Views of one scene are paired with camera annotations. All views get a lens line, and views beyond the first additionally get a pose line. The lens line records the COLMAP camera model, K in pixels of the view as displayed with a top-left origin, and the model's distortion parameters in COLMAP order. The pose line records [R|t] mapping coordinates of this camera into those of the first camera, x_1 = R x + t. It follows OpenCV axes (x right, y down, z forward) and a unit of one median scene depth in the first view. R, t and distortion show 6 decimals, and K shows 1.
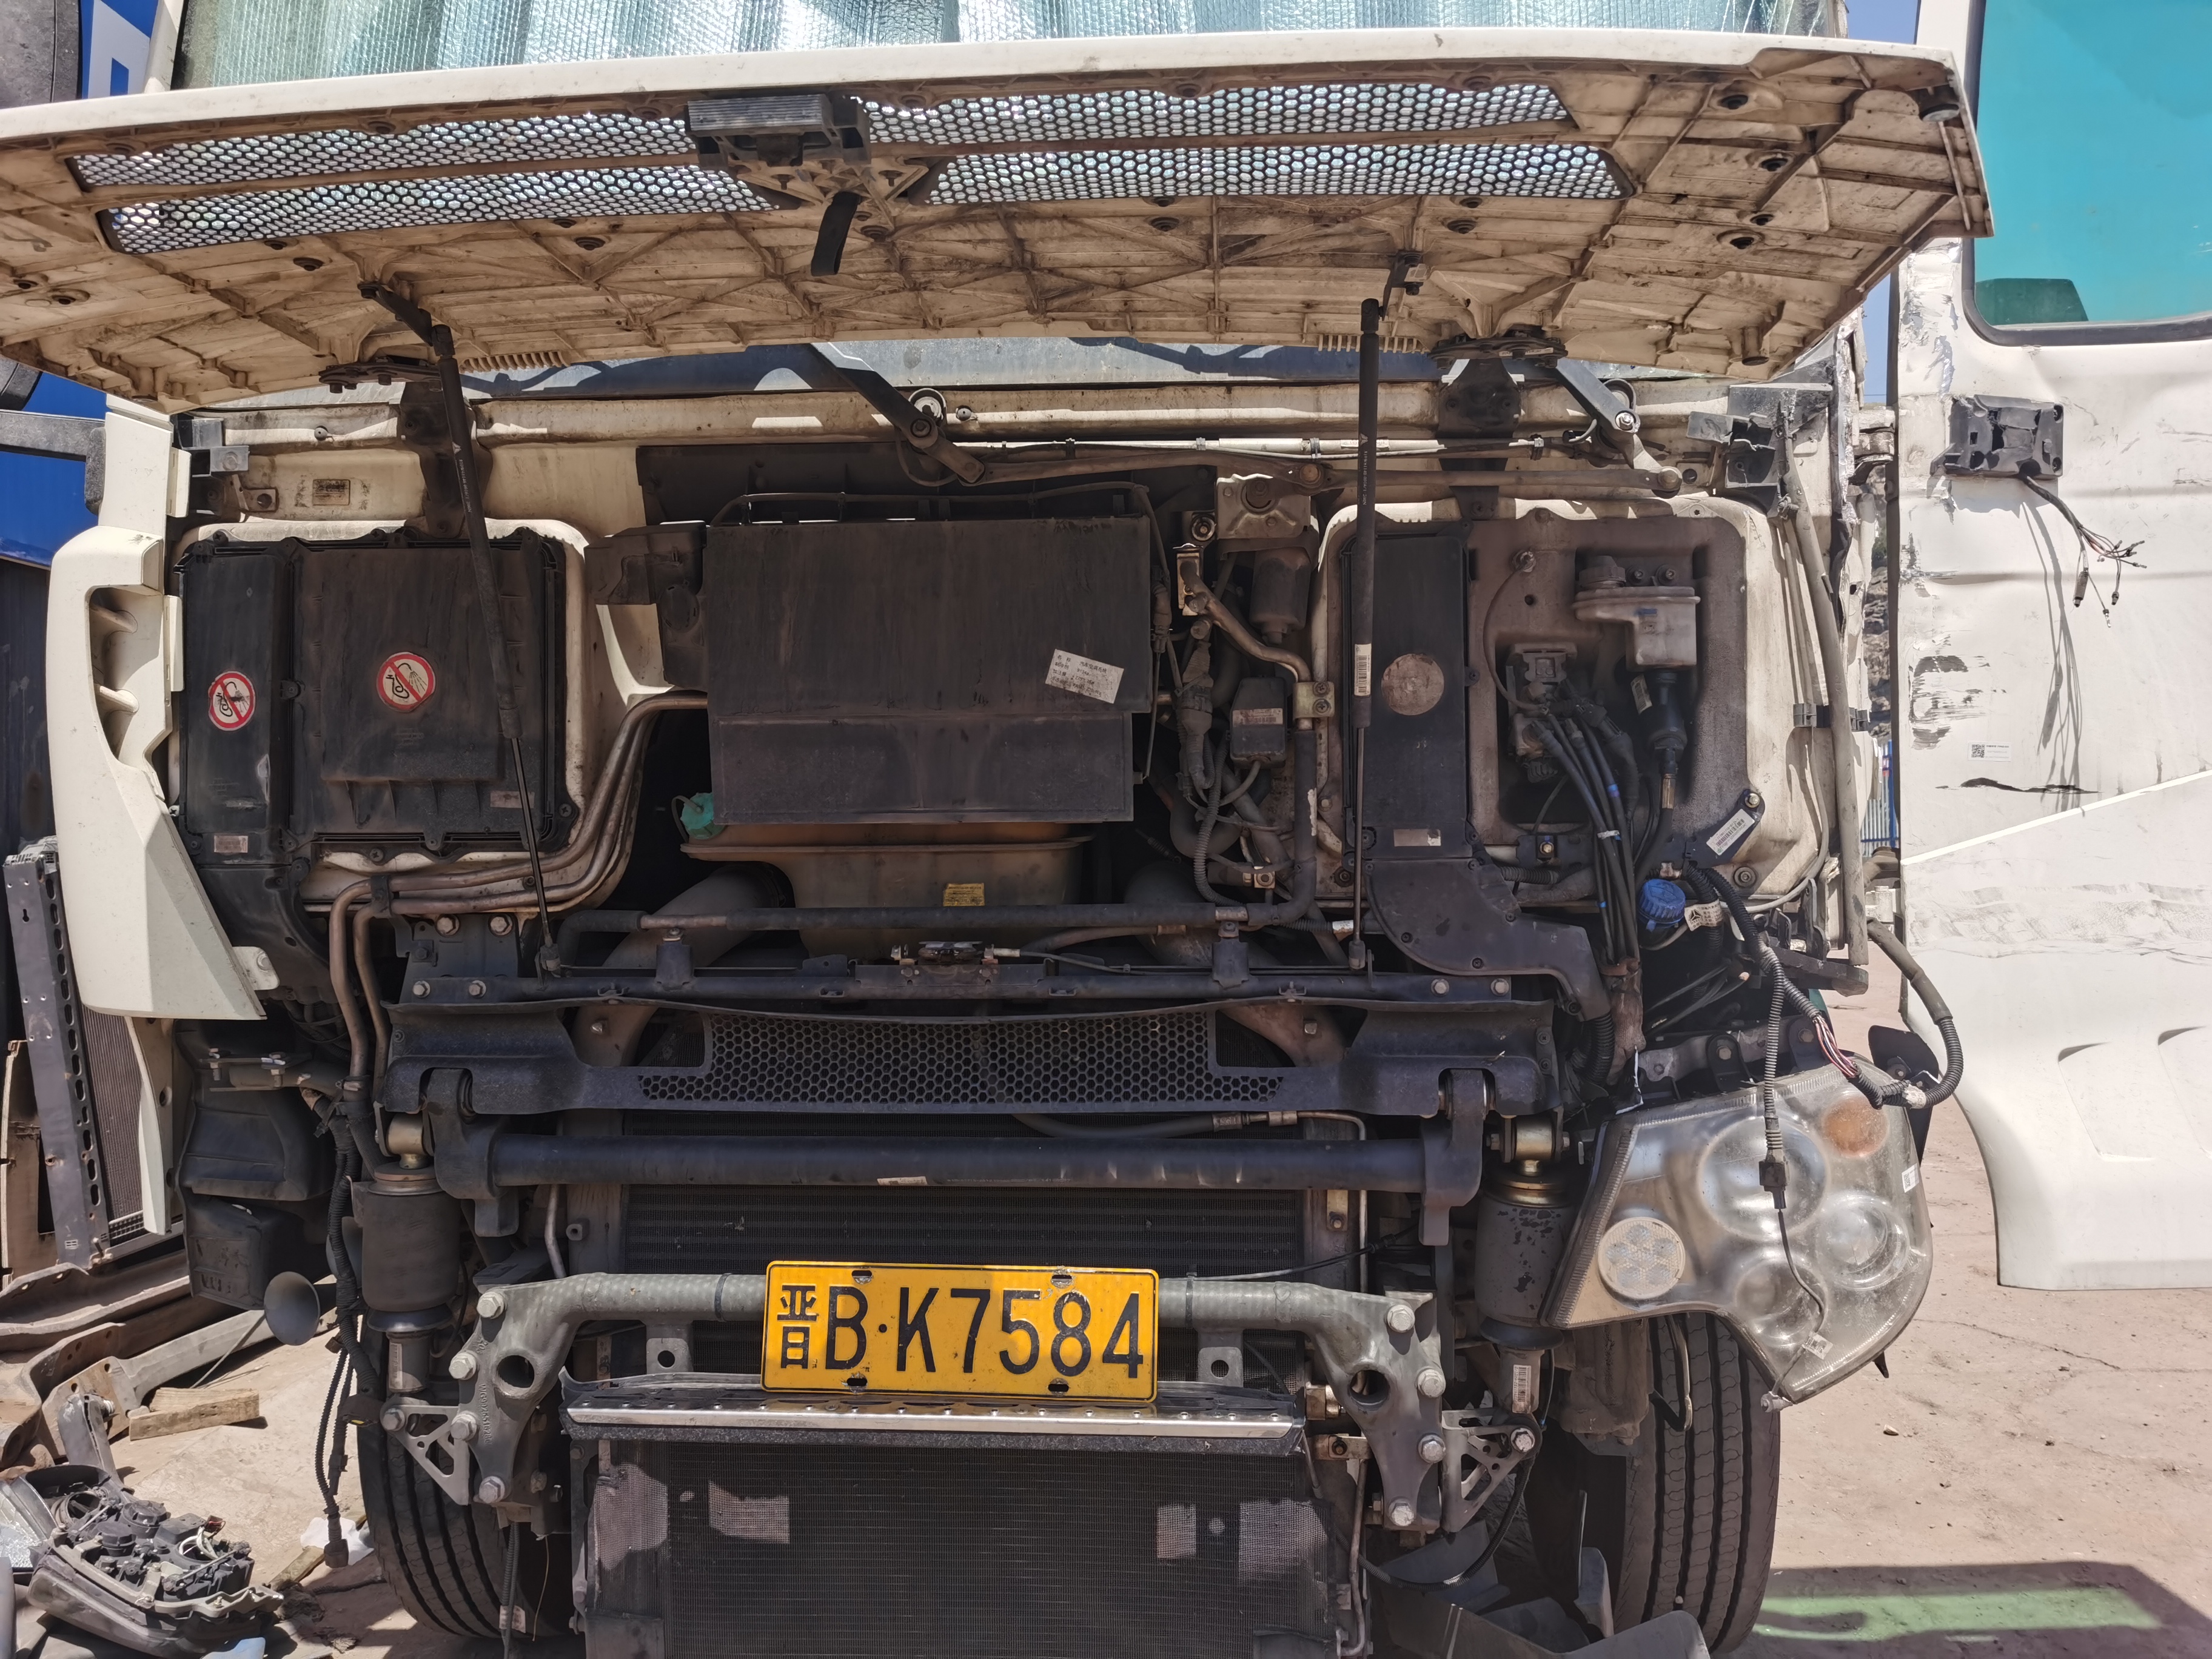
lens RADIAL K [[1702.8, 0, 1107.9], [0, 1702.8, 825.2], [0, 0, 1]] dist [0.055021, -0.080777]
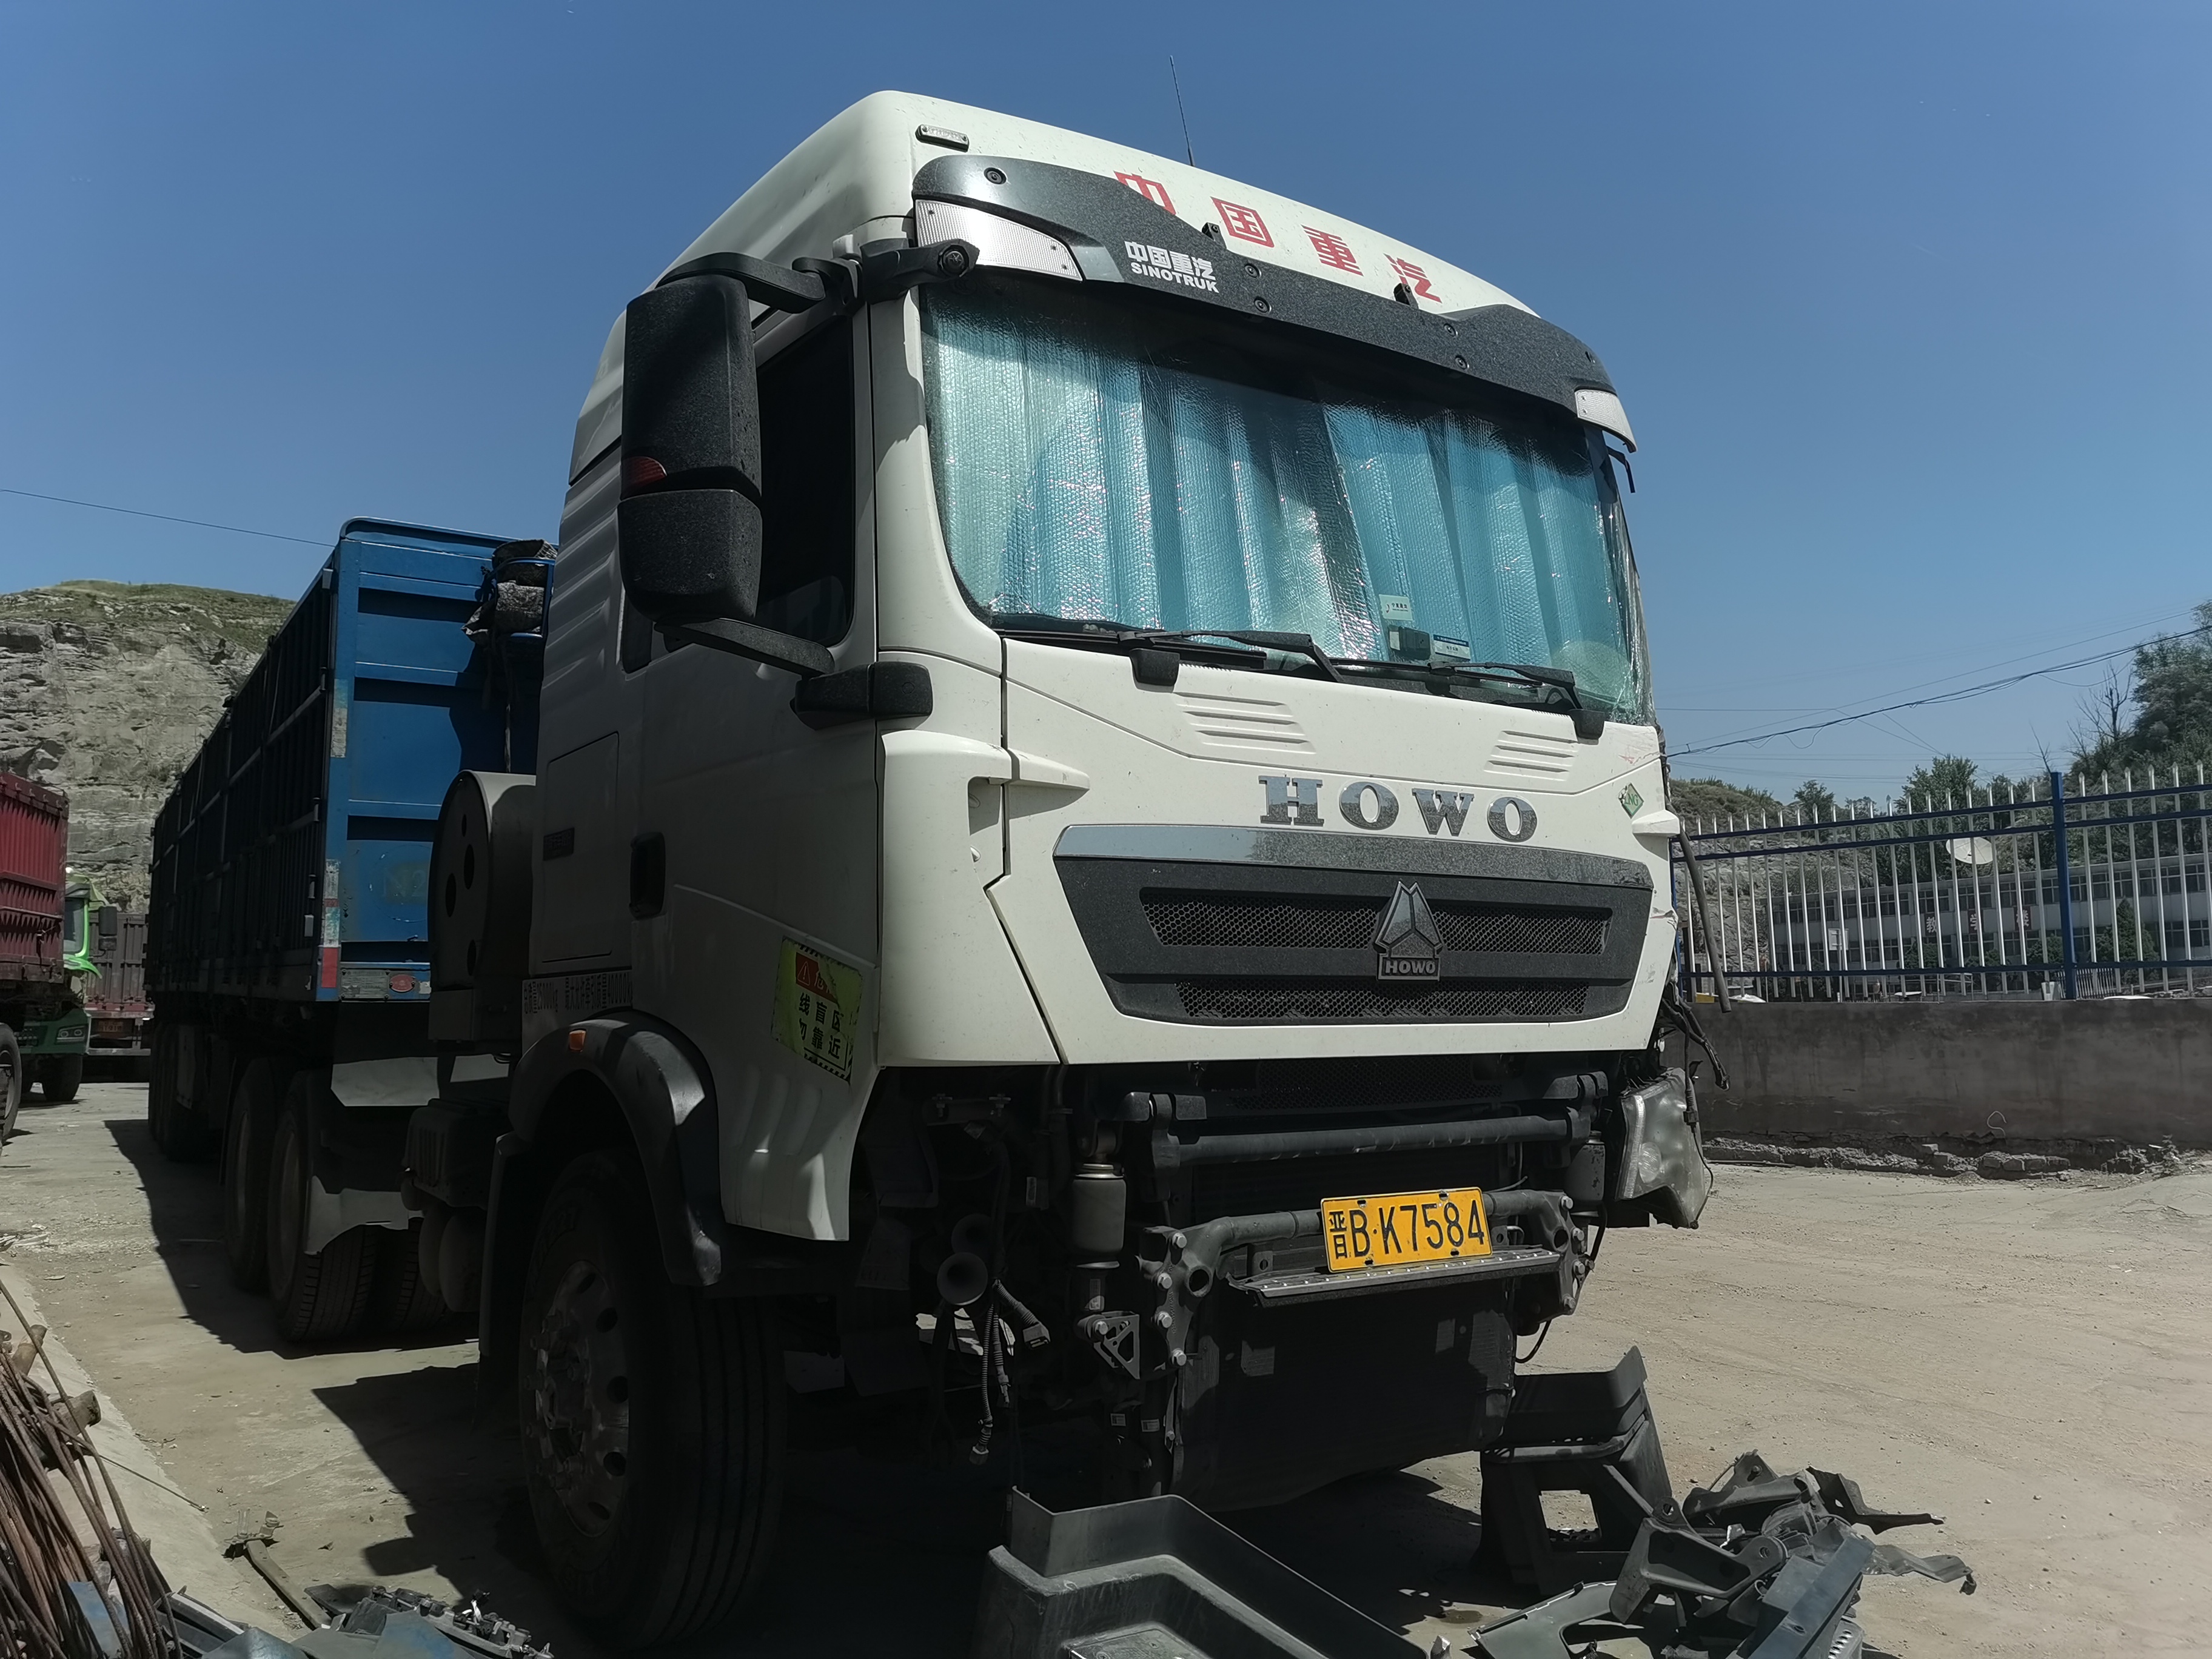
lens RADIAL K [[1703.4, 0, 1107.0], [0, 1703.4, 832.5], [0, 0, 1]] dist [0.037856, 0.003025]
pose [[0.783831, 0.064546, 0.617610, -1.460393], [-0.006199, 0.995347, -0.096156, 0.055148], [-0.620943, 0.071542, 0.780584, -0.234603]]
